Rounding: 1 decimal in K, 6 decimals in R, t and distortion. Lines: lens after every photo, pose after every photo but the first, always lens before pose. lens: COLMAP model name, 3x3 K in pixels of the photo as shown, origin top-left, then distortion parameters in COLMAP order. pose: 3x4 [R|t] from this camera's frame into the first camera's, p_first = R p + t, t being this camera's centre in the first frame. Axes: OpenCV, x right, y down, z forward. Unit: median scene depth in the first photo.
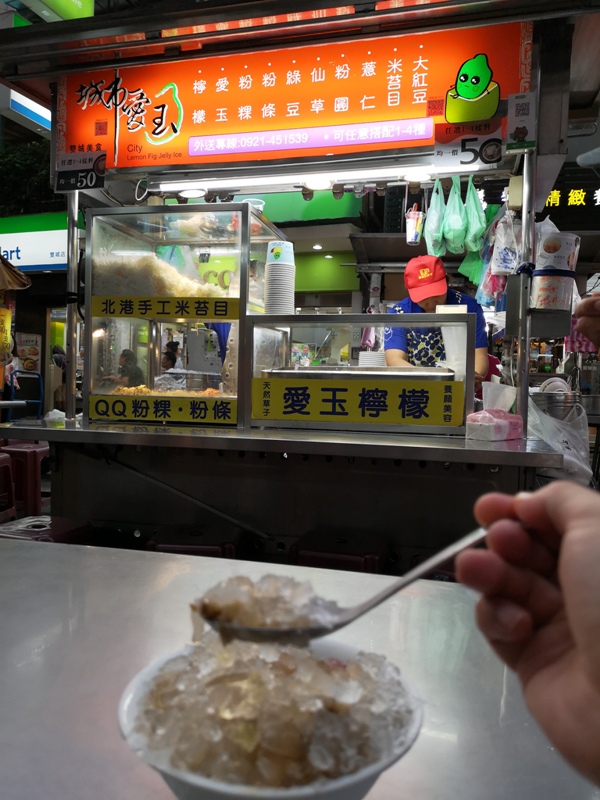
lens RADIAL K [[626.7, 0, 296.2], [0, 626.7, 407.6], [0, 0, 1]] dist [0.050934, -0.054193]
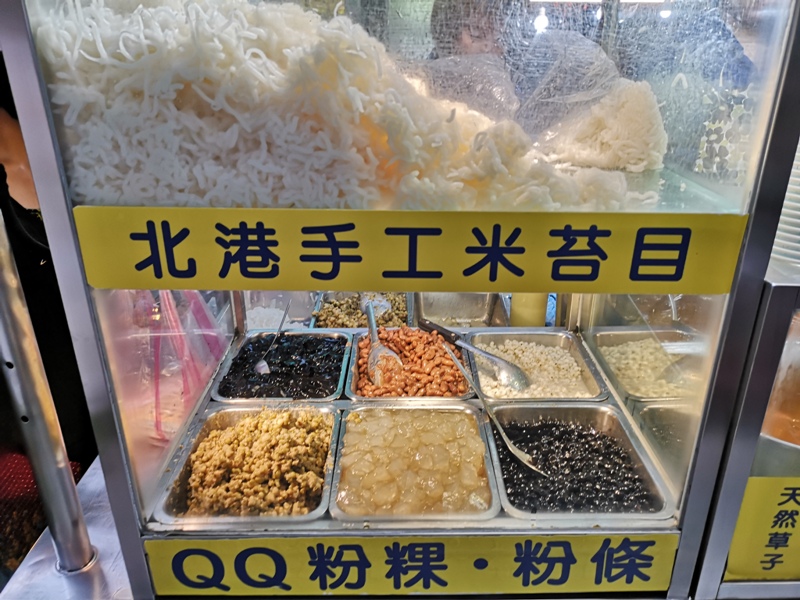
lens RADIAL K [[626.7, 0, 403.7], [0, 626.7, 301.2], [0, 0, 1]] dist [0.050934, -0.054193]
pose [[0.967175, -0.130665, 0.217943, -0.278428], [0.038061, 0.922484, 0.384155, -0.243141], [-0.251245, -0.363250, 0.897177, 0.795675]]
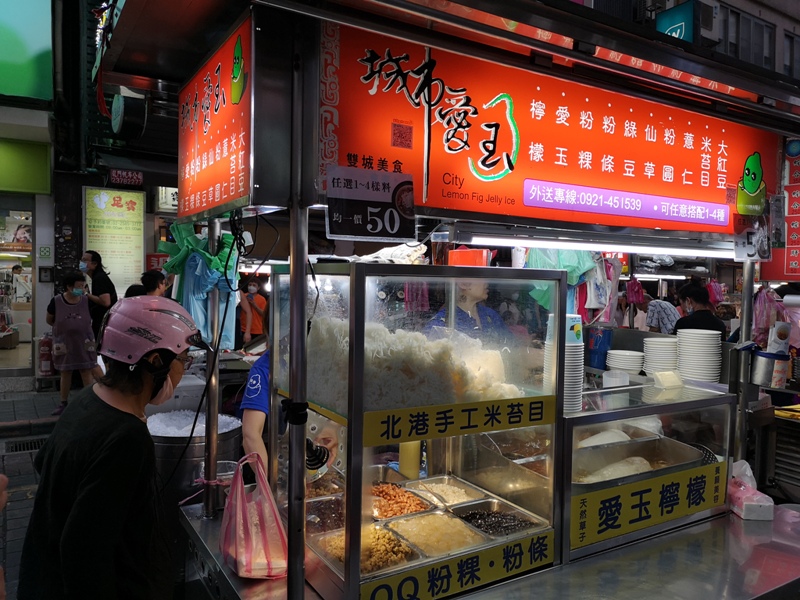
lens RADIAL K [[626.7, 0, 395.5], [0, 626.7, 297.3], [0, 0, 1]] dist [0.050934, -0.054193]
pose [[0.690061, -0.038091, 0.722748, -0.759806], [0.021246, 0.999250, 0.032379, -0.318765], [-0.723439, -0.006988, 0.690353, 0.617491]]
